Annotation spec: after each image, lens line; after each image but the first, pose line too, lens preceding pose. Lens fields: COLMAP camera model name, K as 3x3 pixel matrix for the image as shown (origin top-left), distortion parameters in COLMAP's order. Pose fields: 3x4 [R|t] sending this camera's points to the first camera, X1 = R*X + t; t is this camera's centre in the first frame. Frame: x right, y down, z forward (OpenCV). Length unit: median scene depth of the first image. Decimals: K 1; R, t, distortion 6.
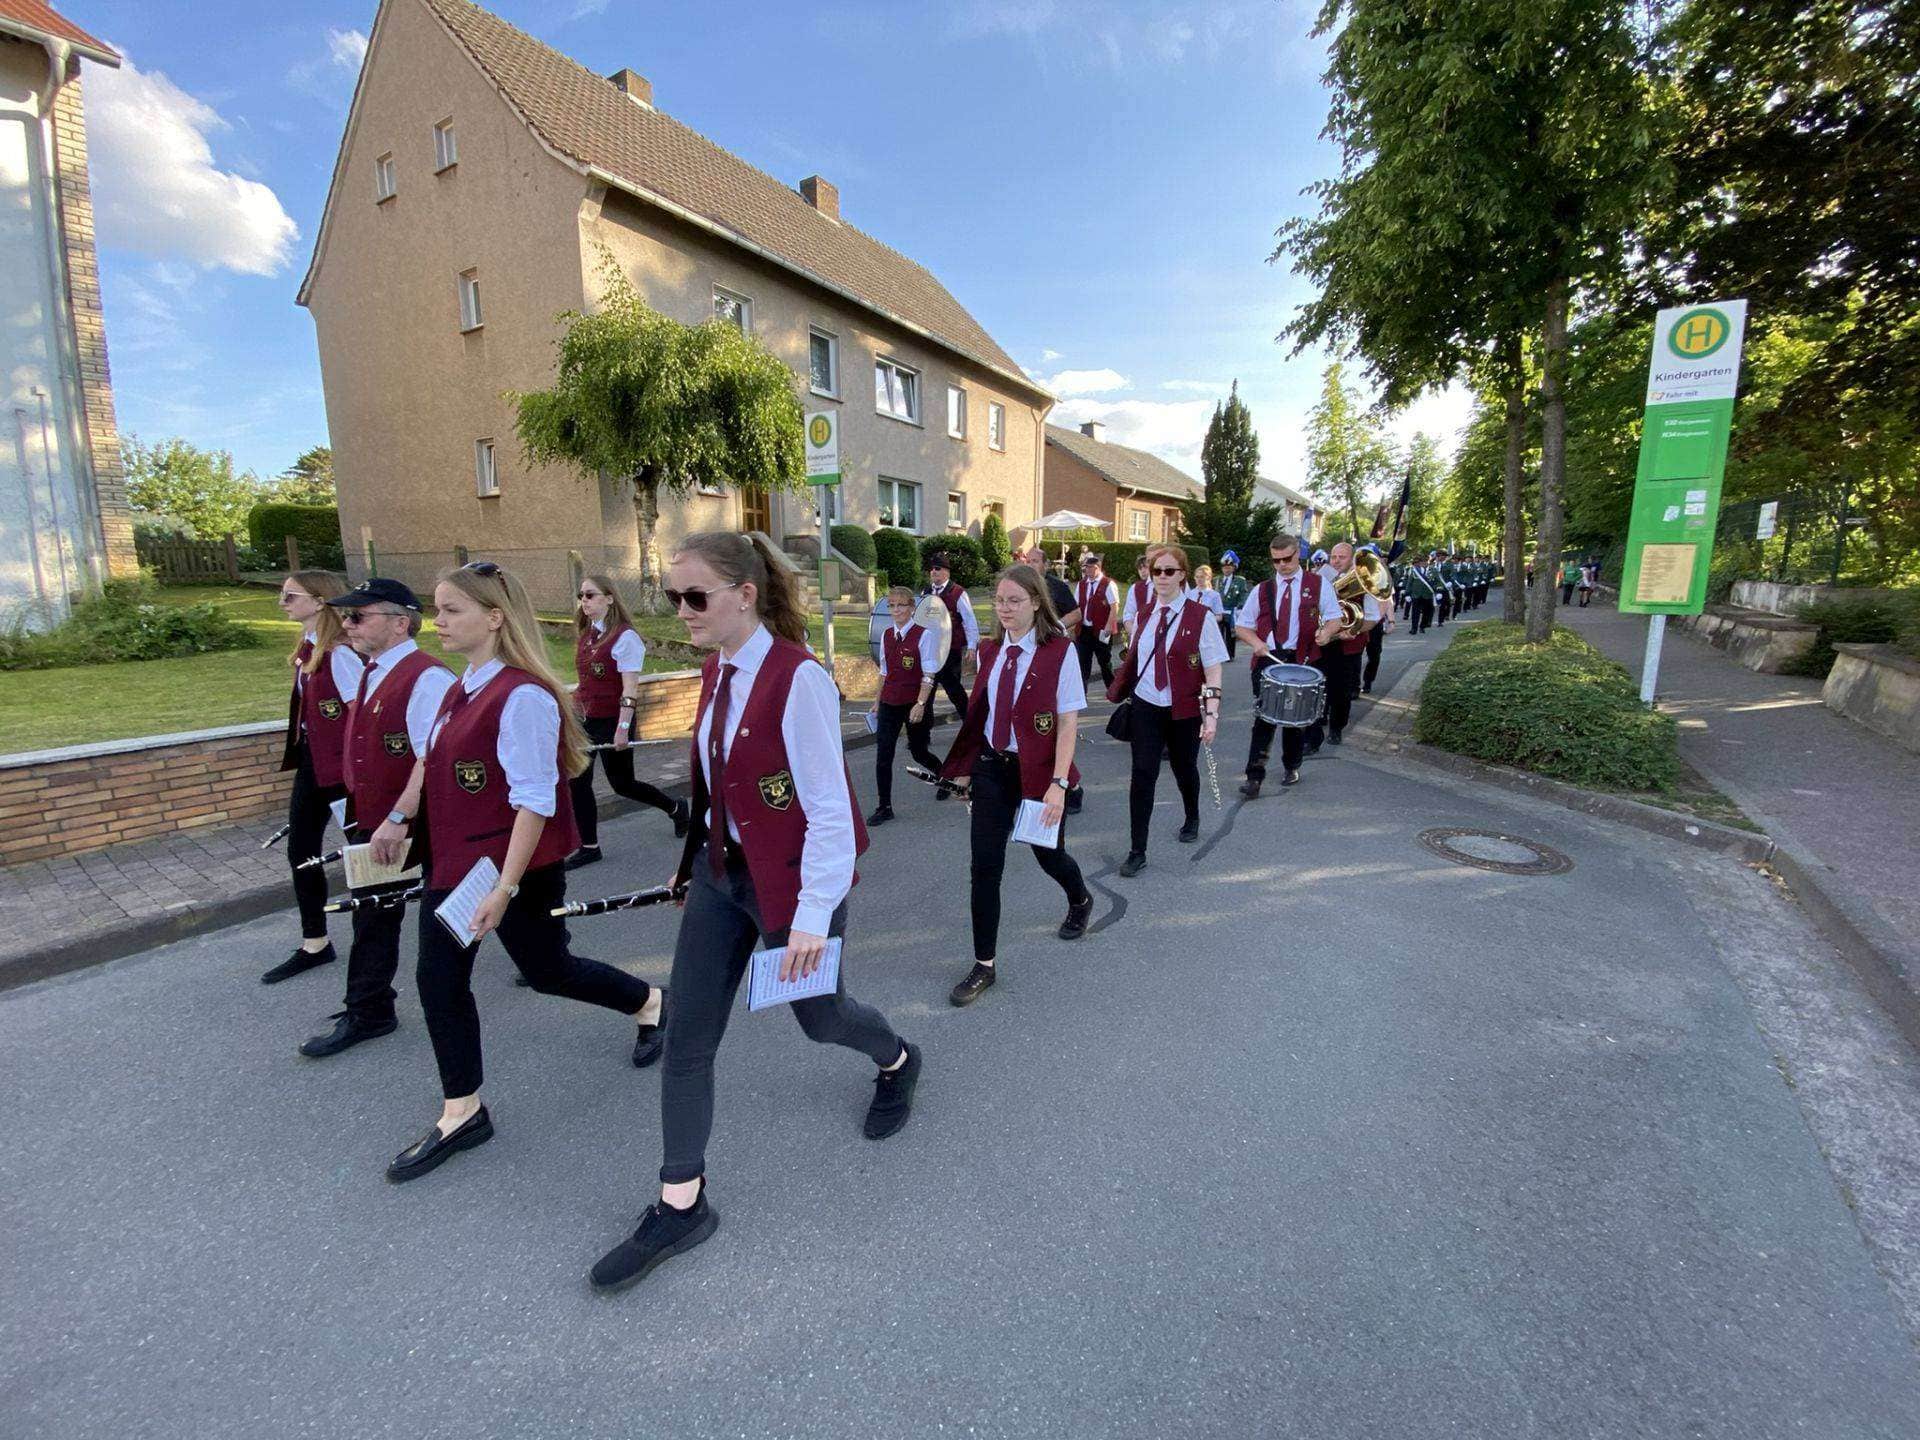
lens RADIAL K [[760.0, 0, 955.1], [0, 760.0, 724.9], [0, 0, 1]] dist [0.012334, -0.013684]
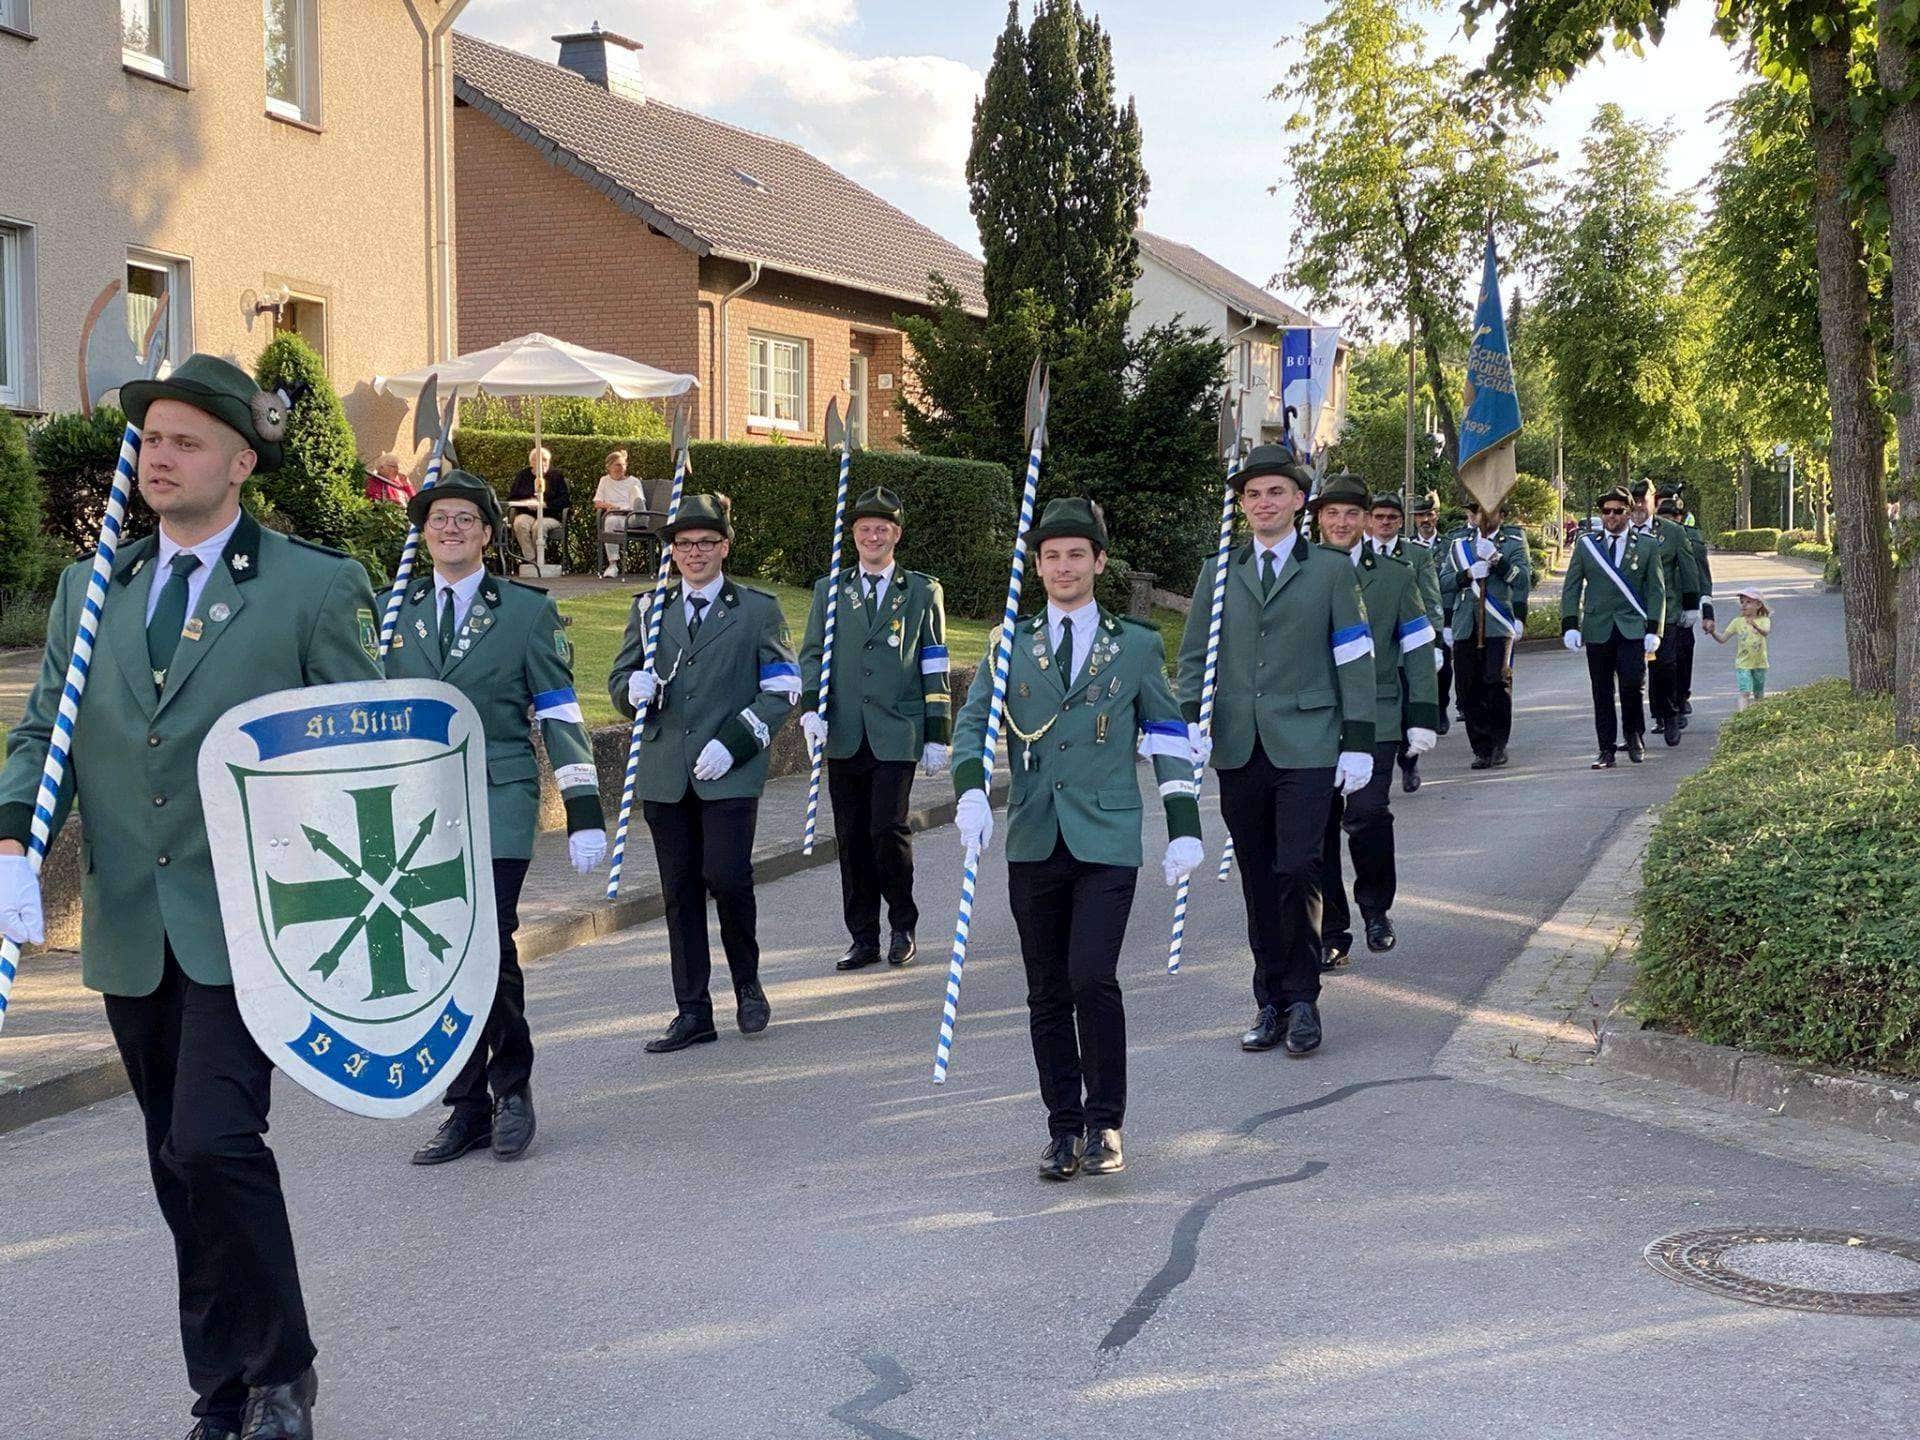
lens RADIAL K [[2802.9, 0, 901.7], [0, 2802.9, 768.2], [0, 0, 1]] dist [0.145241, 0.000000]
pose [[0.960088, -0.019877, 0.278991, -0.052446], [0.052038, 0.992750, -0.108347, 0.015366], [-0.274814, 0.118541, 0.954162, -0.101294]]
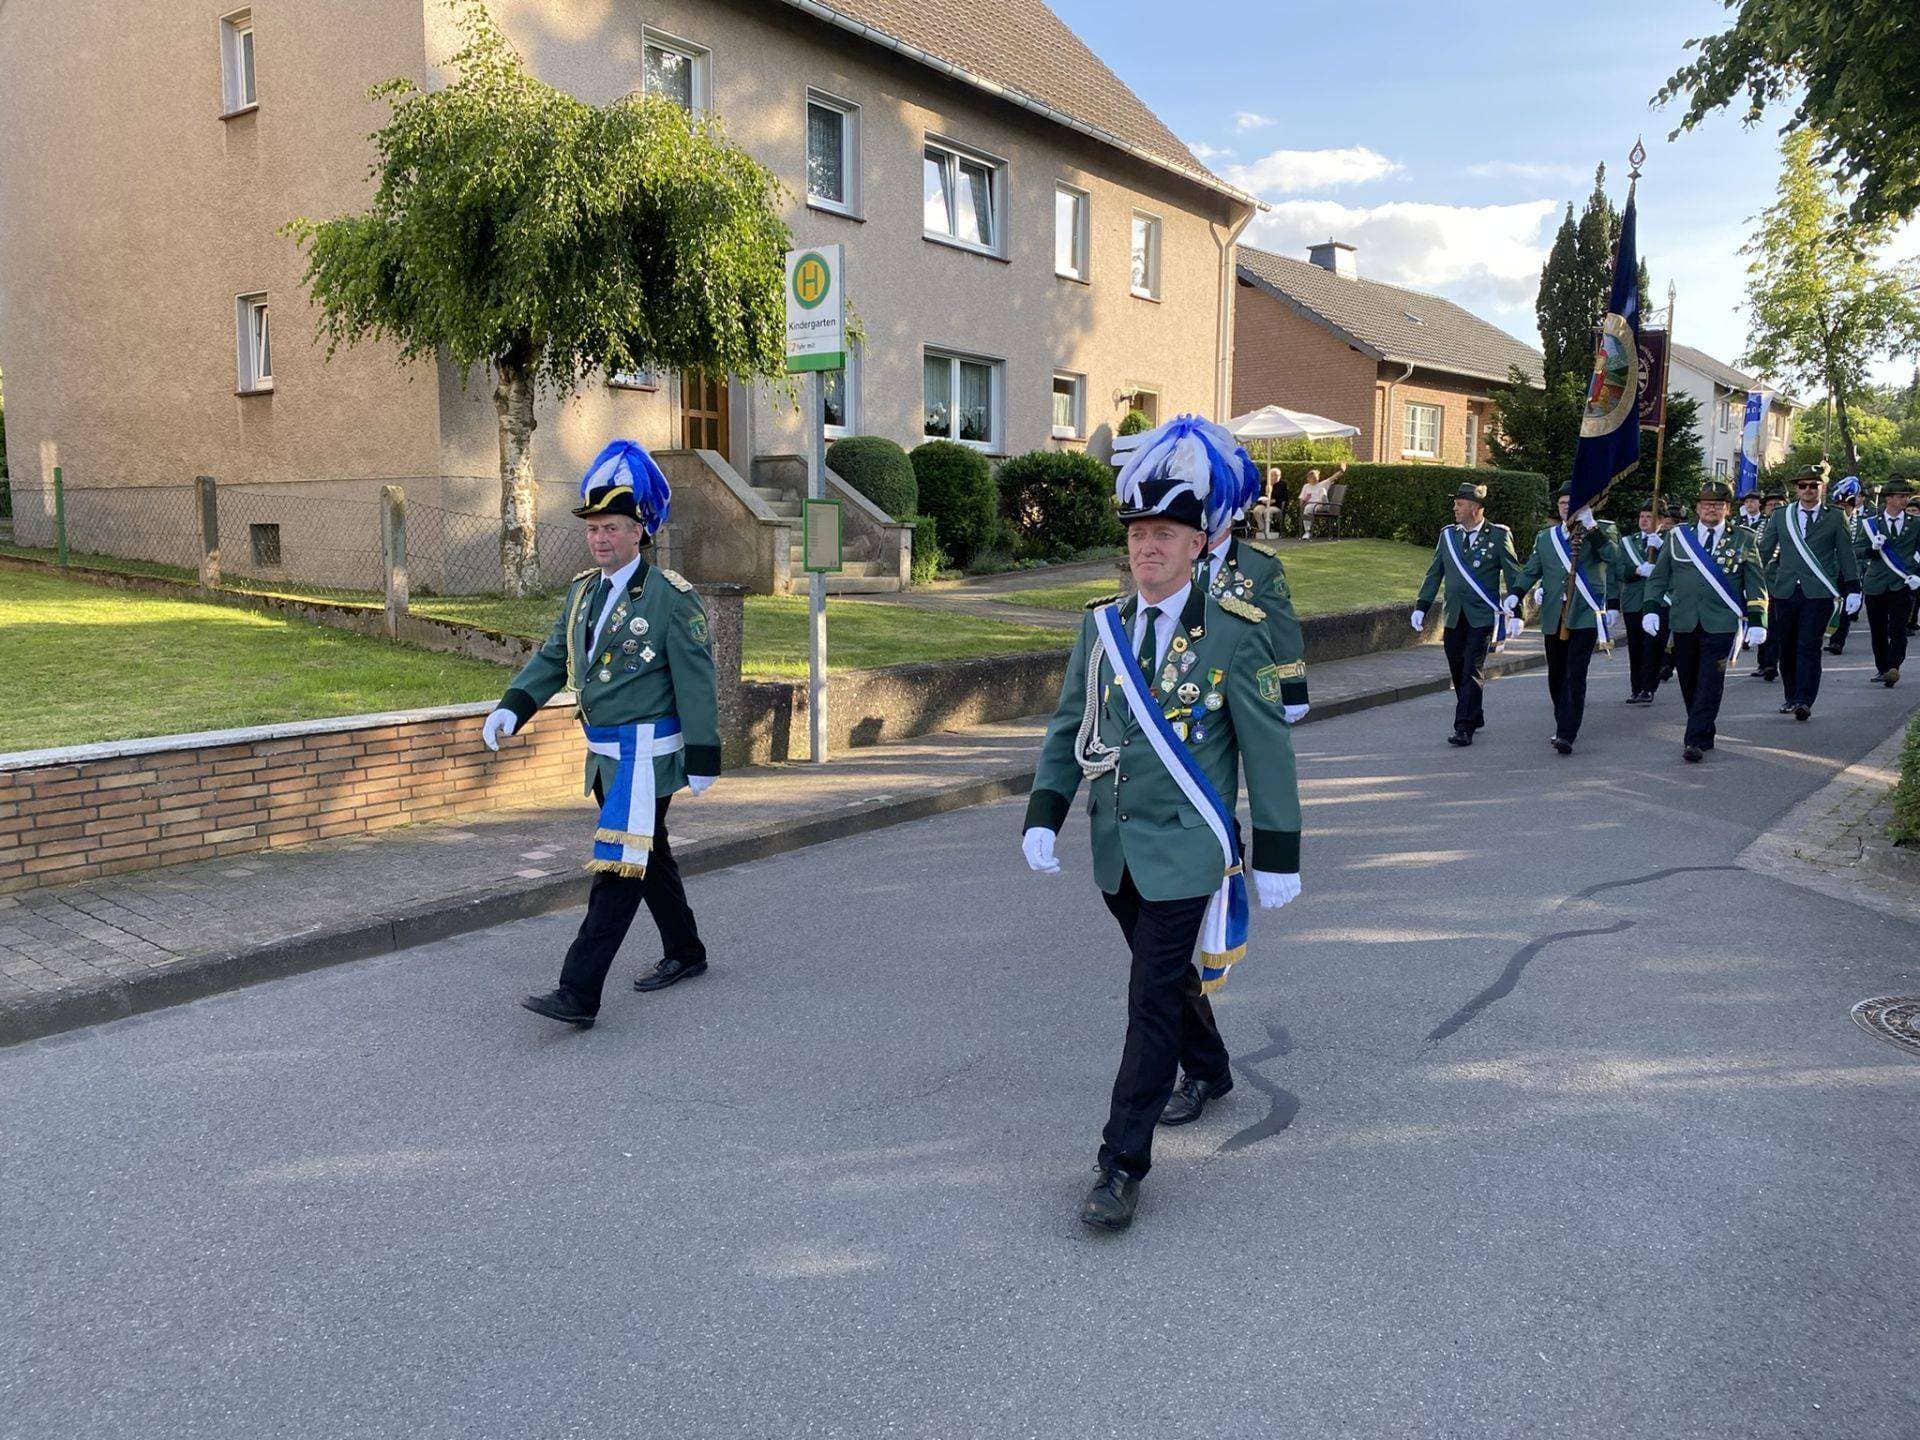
lens RADIAL K [[1440.4, 0, 945.2], [0, 1440.4, 726.0], [0, 0, 1]] dist [-0.005648, -0.002179]
pose [[0.995886, 0.013970, -0.089529, 0.016768], [-0.018911, 0.998330, -0.054578, 0.004583], [0.088617, 0.056046, 0.994488, -0.033149]]
